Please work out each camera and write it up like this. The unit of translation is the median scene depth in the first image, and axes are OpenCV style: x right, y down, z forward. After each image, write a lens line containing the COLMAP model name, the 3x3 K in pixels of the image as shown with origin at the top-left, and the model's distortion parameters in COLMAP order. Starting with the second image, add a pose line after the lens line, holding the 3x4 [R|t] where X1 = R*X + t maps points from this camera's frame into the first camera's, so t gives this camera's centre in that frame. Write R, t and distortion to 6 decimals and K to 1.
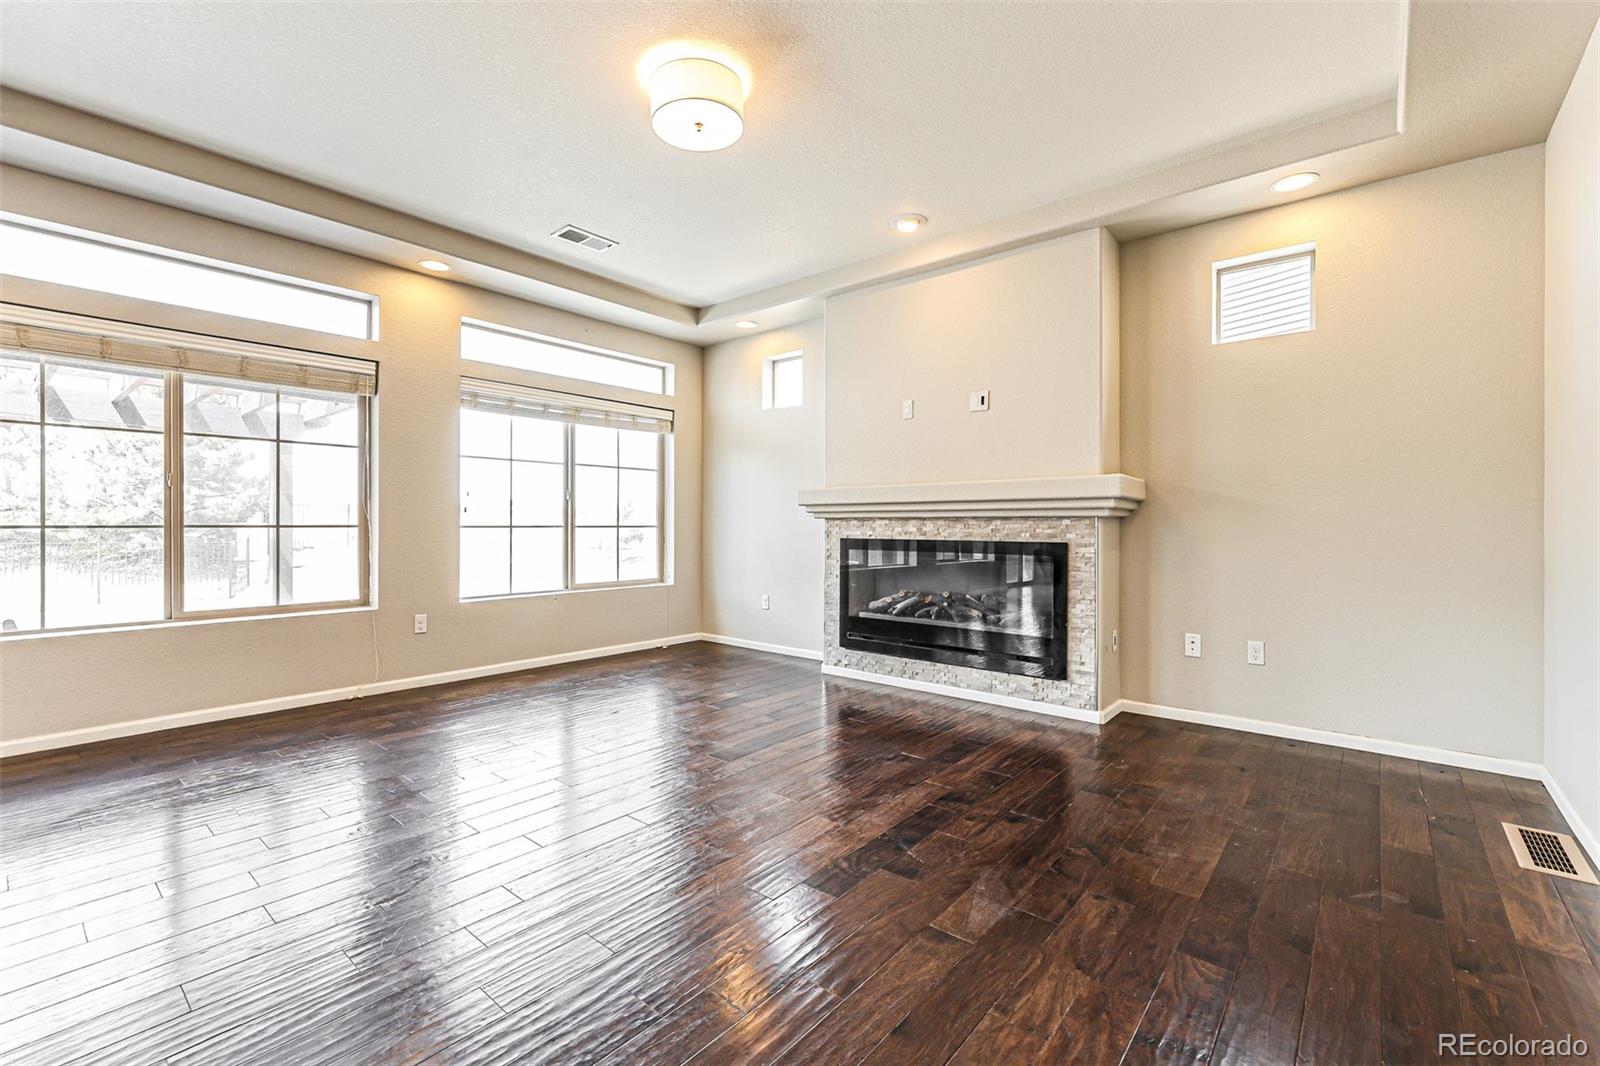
lens RADIAL K [[681.3, 0, 797.2], [0, 681.3, 526.2], [0, 0, 1]] dist [-0.000877, 0.000970]
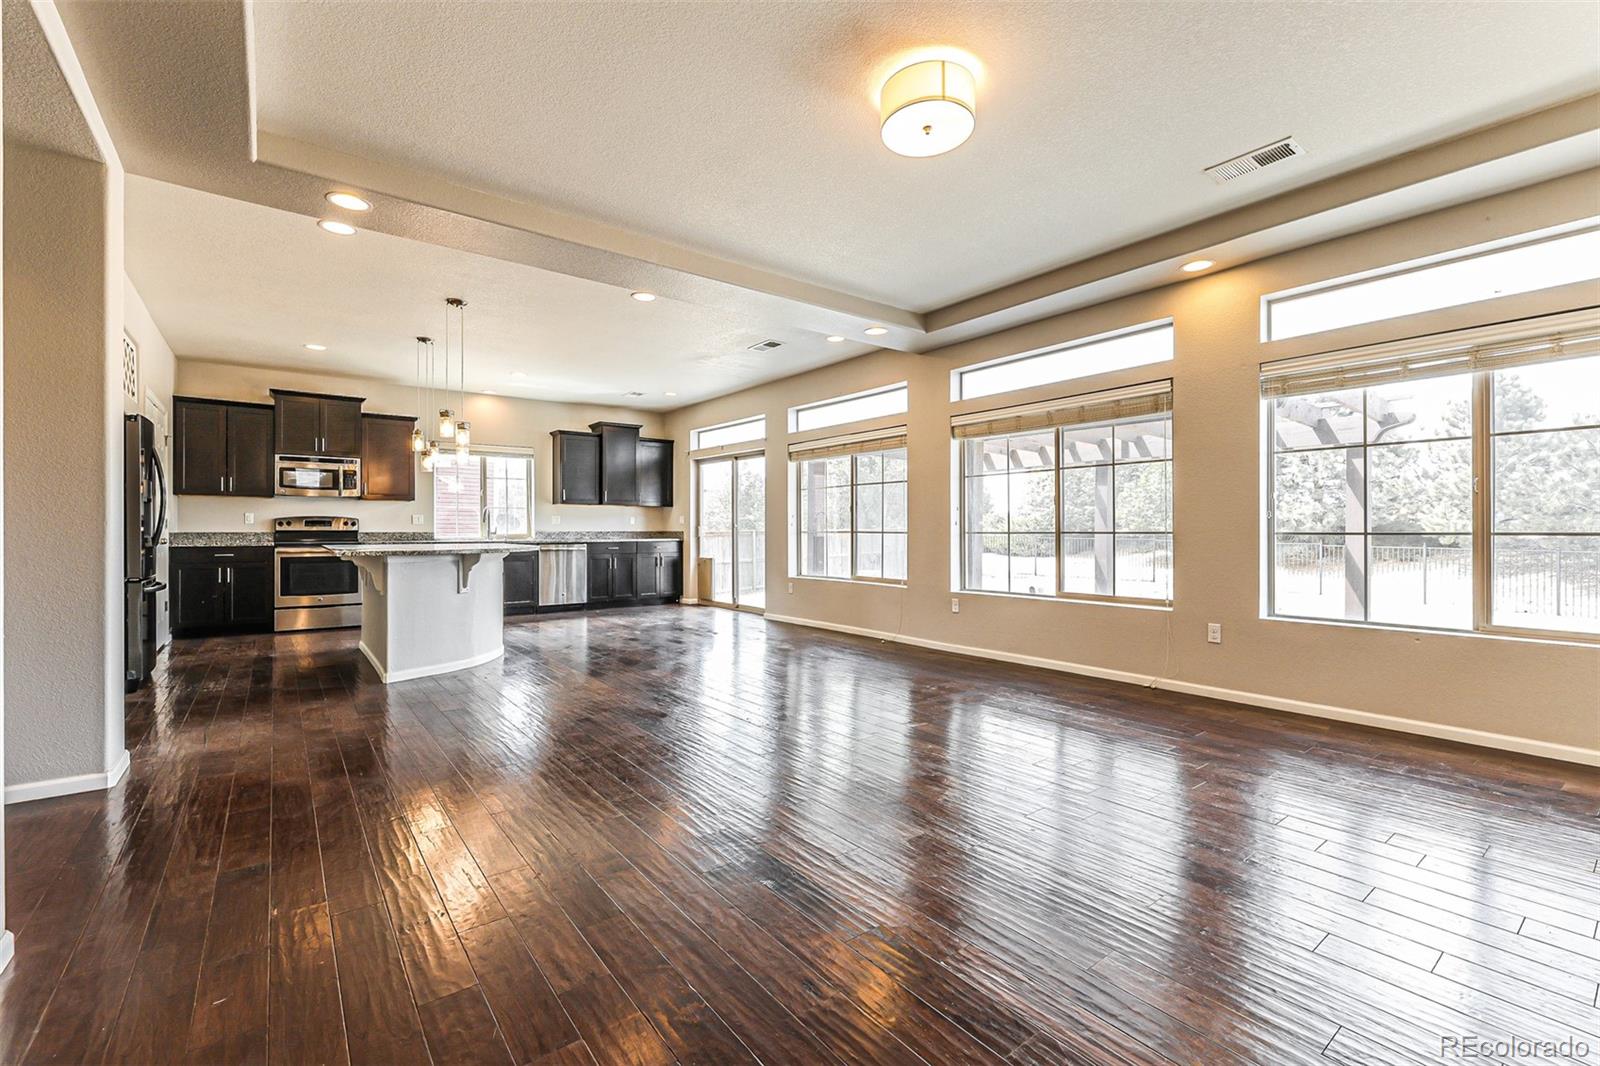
lens RADIAL K [[681.3, 0, 788.5], [0, 681.3, 529.8], [0, 0, 1]] dist [-0.000877, 0.000970]
pose [[-0.223158, -0.003231, -0.974777, 0.909017], [-0.002231, 0.999994, -0.002804, -0.000140], [0.974780, 0.001549, -0.223164, 1.069483]]
